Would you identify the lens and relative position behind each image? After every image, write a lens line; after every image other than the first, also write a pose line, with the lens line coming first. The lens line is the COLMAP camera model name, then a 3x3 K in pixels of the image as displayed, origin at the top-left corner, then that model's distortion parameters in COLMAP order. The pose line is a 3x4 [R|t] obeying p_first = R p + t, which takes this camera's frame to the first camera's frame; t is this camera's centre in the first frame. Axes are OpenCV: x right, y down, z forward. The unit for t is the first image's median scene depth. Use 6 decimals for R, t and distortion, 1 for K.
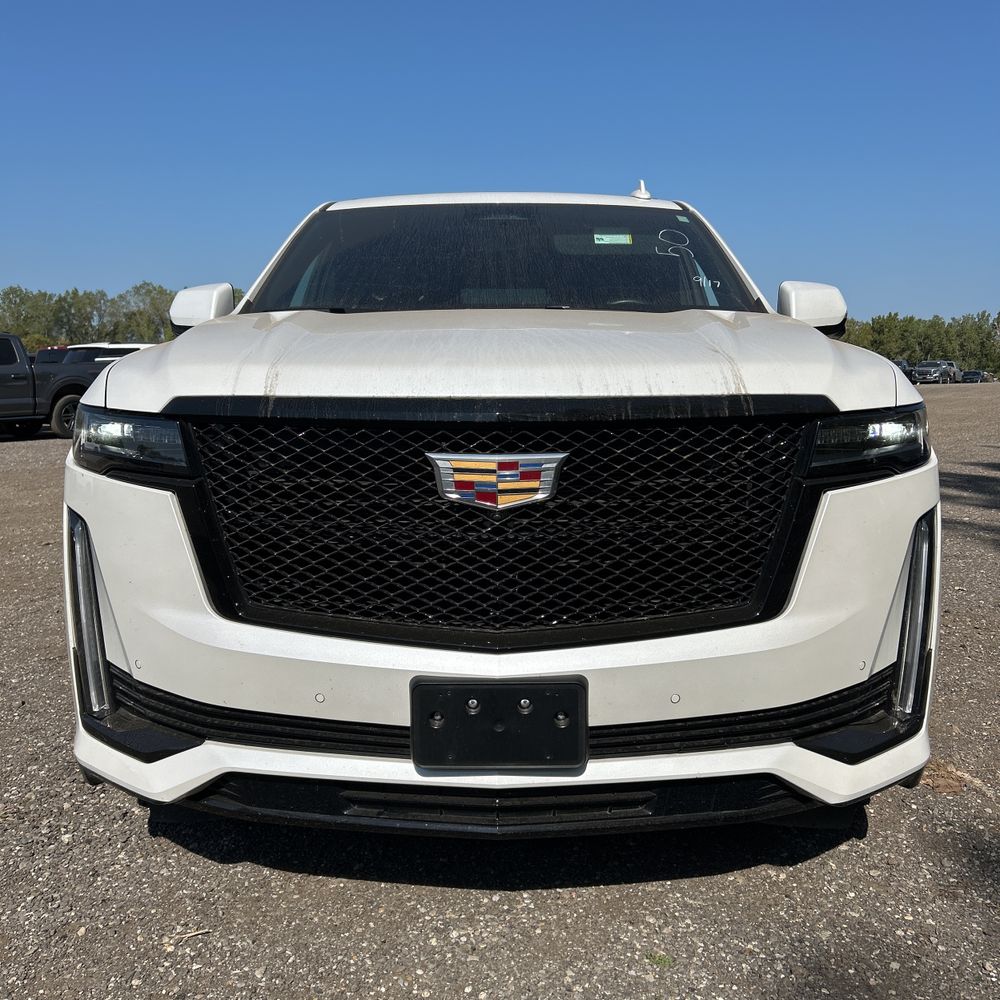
lens RADIAL K [[1039.3, 0, 502.3], [0, 1039.3, 496.4], [0, 0, 1]] dist [0.011427, 0.000000]
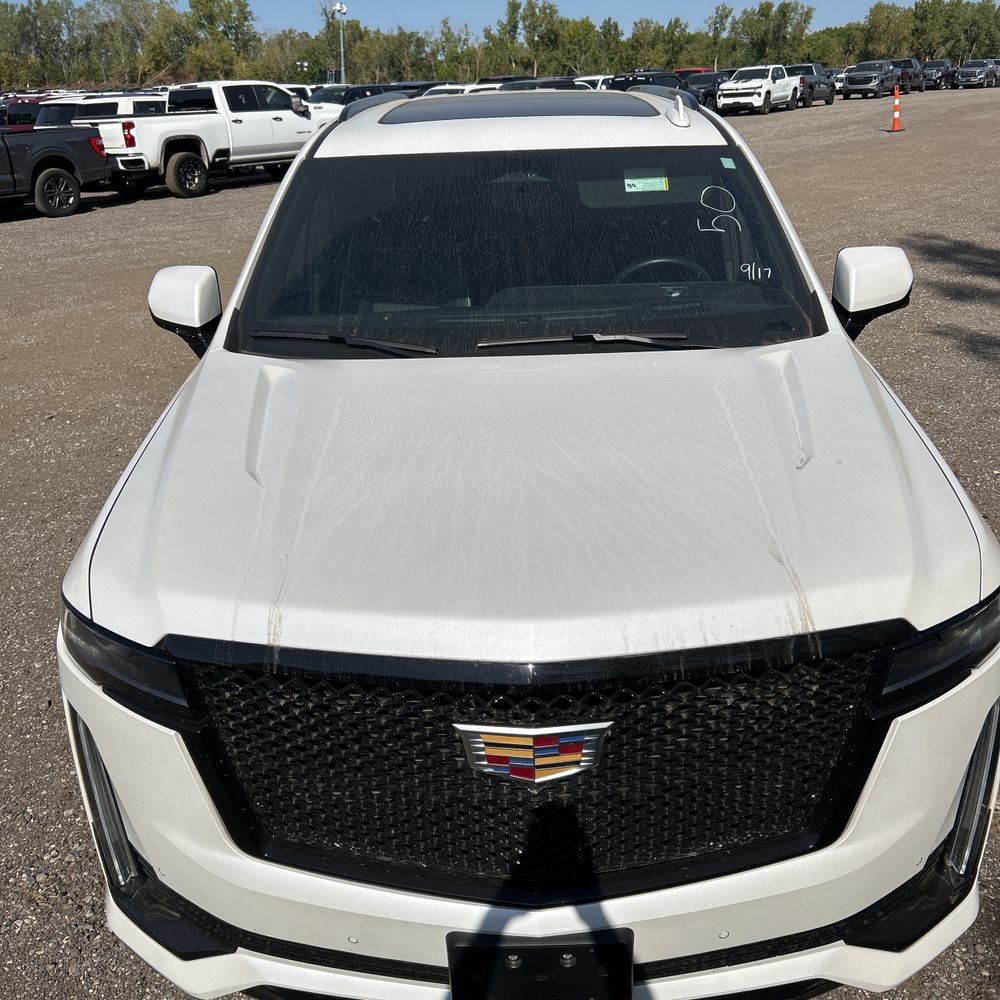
lens RADIAL K [[1039.3, 0, 503.2], [0, 1039.3, 506.2], [0, 0, 1]] dist [0.011427, 0.000000]
pose [[0.999551, -0.025482, -0.015750, -0.007868], [0.028813, 0.961674, 0.272677, -0.307332], [0.008198, -0.273008, 0.961977, 0.124653]]
